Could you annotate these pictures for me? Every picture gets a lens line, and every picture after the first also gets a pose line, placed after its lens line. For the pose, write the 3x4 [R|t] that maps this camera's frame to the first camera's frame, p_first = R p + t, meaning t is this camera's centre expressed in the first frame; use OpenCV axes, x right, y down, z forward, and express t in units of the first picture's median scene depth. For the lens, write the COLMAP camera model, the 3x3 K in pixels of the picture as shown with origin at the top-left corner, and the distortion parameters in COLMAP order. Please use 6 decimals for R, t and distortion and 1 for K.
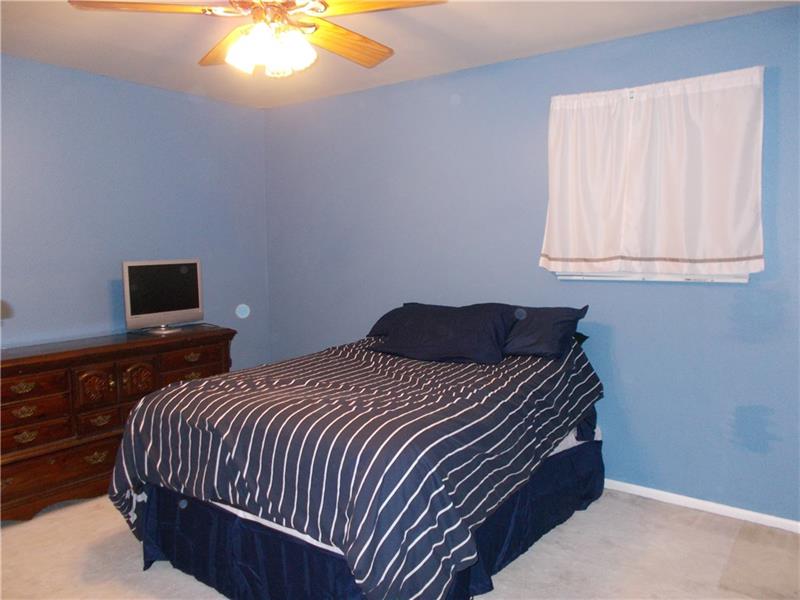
lens RADIAL K [[611.3, 0, 400.0], [0, 611.3, 300.0], [0, 0, 1]] dist [0.006192, 0.003648]
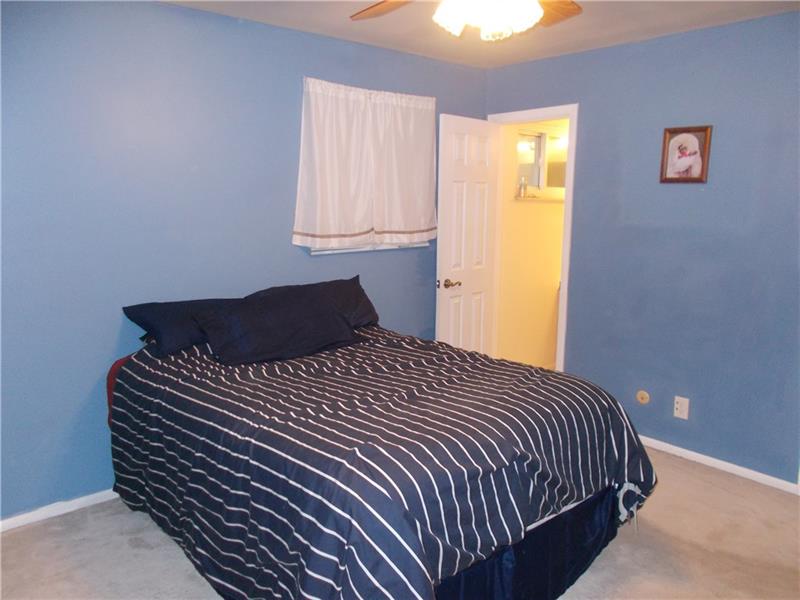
lens RADIAL K [[611.3, 0, 400.0], [0, 611.3, 300.0], [0, 0, 1]] dist [0.006192, 0.003648]
pose [[0.241349, -0.153226, 0.958265, -0.767660], [0.082587, 0.987117, 0.137039, -0.094128], [-0.966918, 0.046066, 0.250894, 0.622681]]
